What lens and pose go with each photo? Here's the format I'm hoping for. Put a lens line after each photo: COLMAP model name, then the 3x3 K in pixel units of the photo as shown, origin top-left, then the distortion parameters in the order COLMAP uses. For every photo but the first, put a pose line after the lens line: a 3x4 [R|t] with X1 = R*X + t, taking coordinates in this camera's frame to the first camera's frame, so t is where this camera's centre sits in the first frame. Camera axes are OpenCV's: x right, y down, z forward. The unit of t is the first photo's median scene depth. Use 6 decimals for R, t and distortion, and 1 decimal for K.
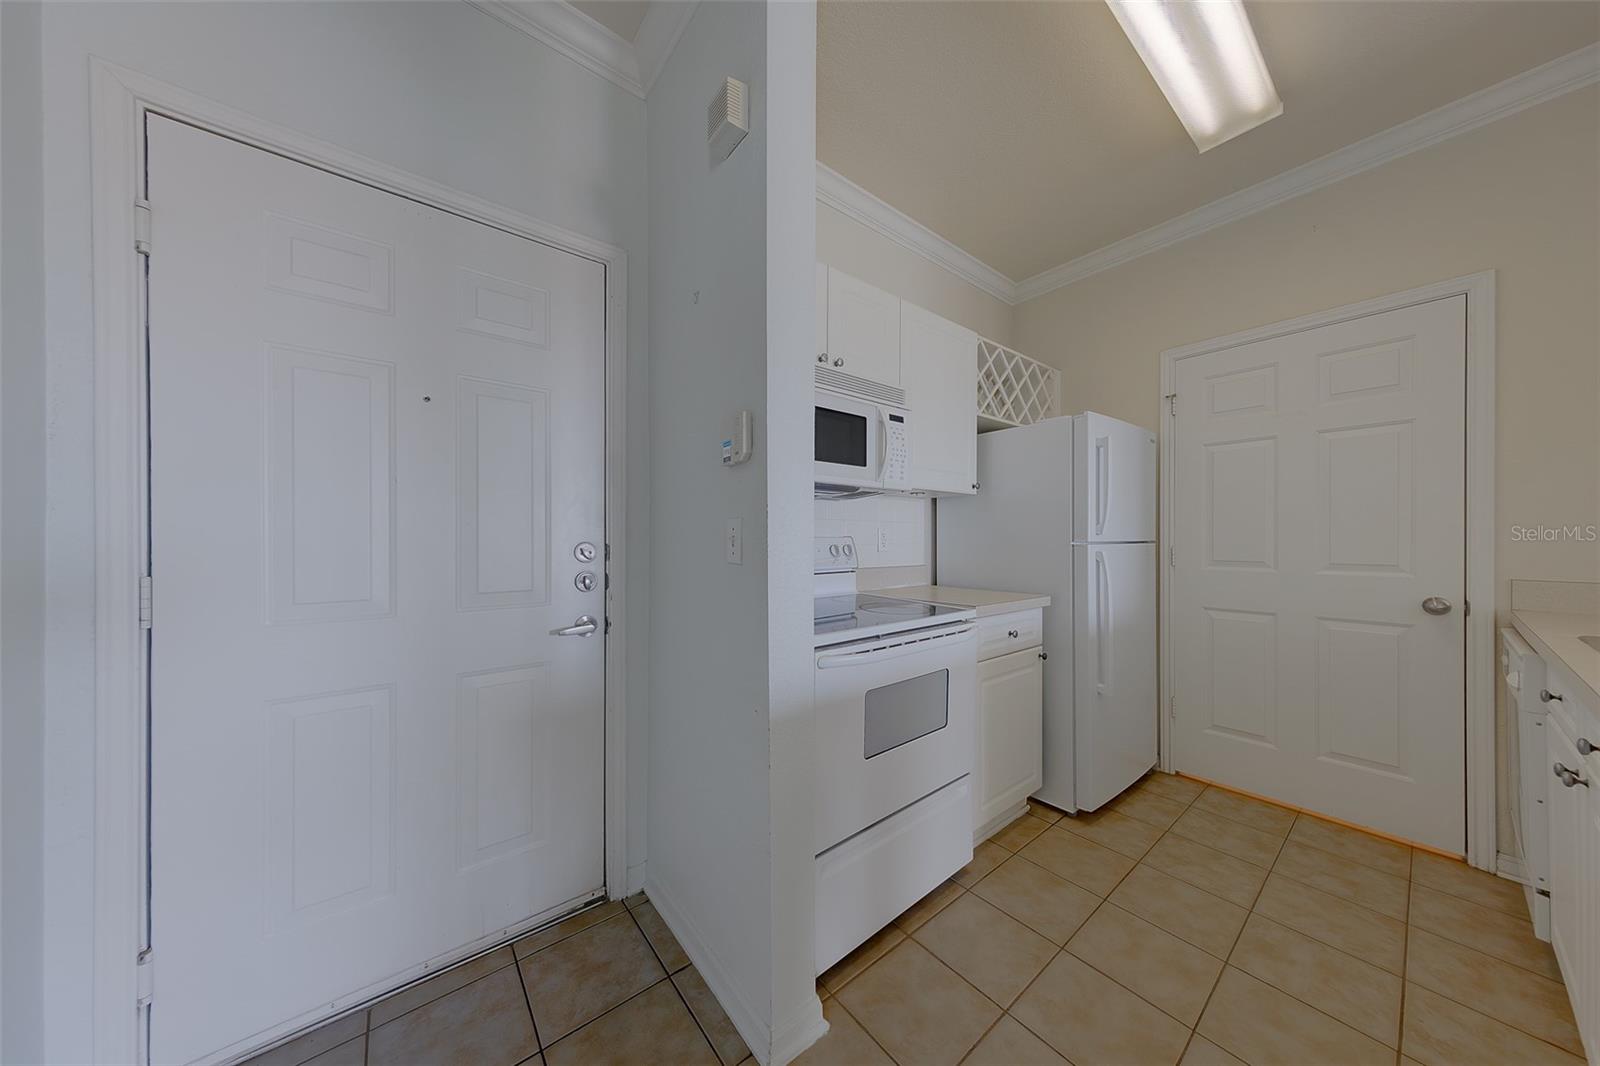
lens RADIAL K [[509.6, 0, 795.9], [0, 509.6, 540.3], [0, 0, 1]] dist [0.006559, -0.000539]
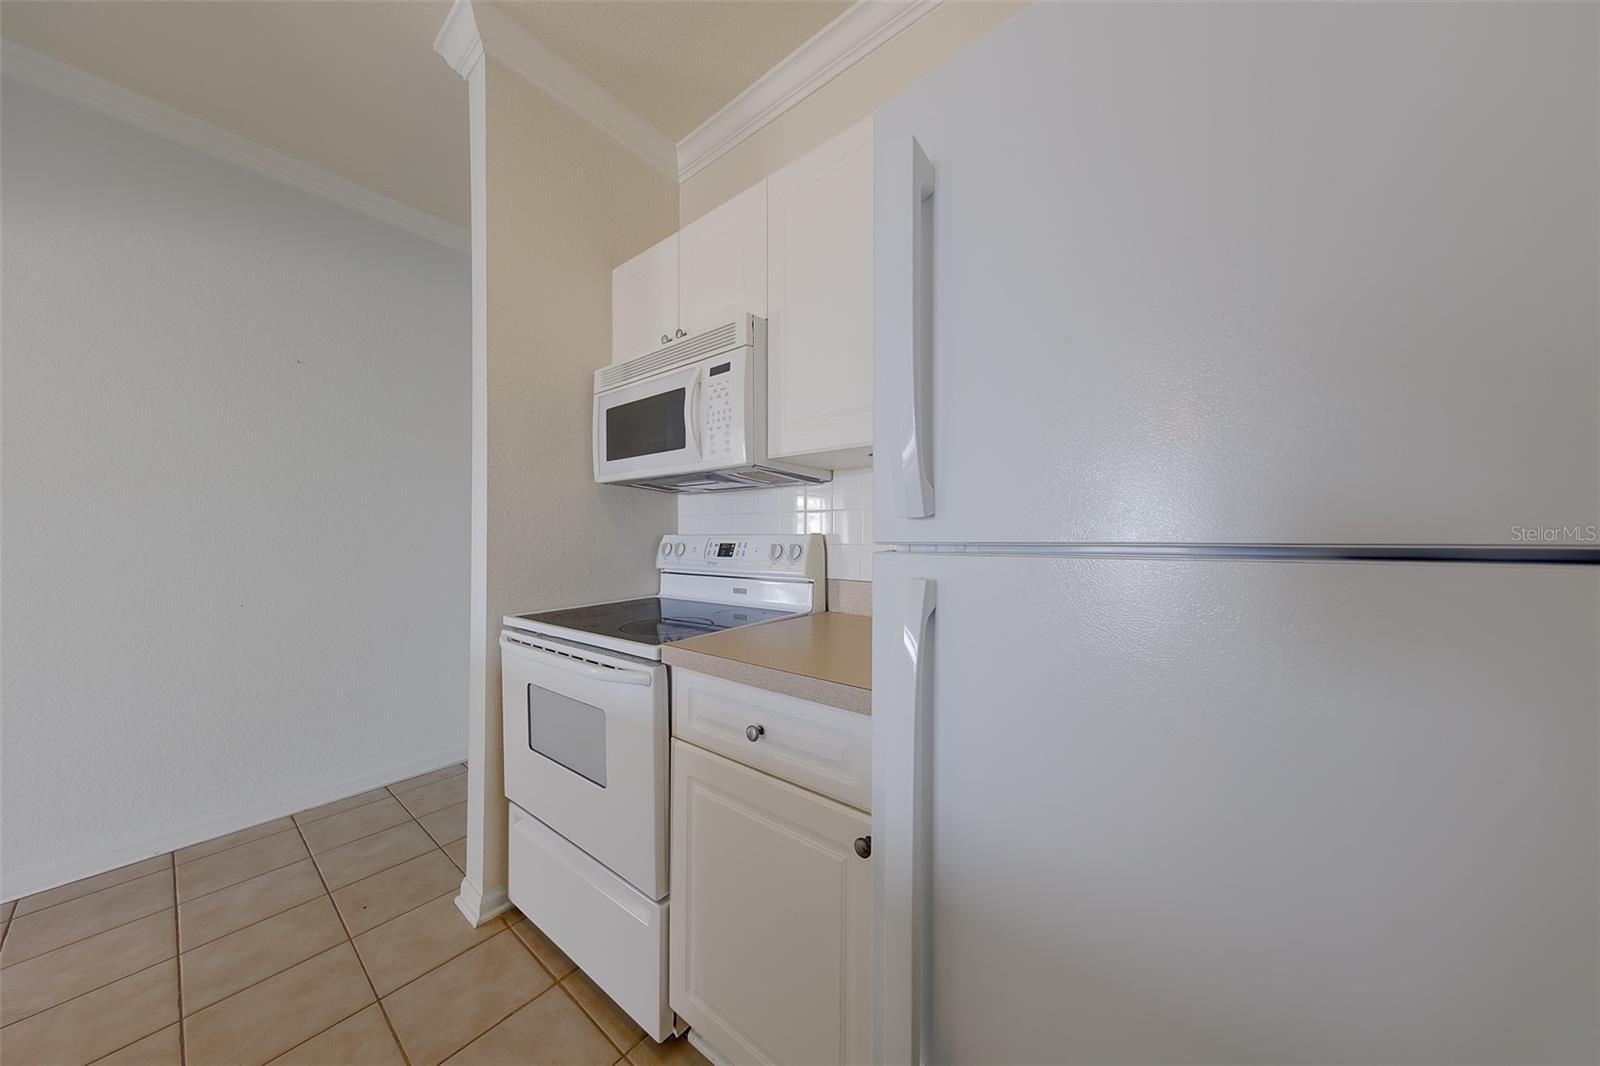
lens RADIAL K [[509.6, 0, 813.8], [0, 509.6, 536.8], [0, 0, 1]] dist [0.006559, -0.000539]
pose [[0.230071, -0.003377, -0.973168, 0.880674], [-0.002329, 0.999989, -0.004020, 0.000607], [0.973171, 0.003192, 0.230061, 0.913298]]
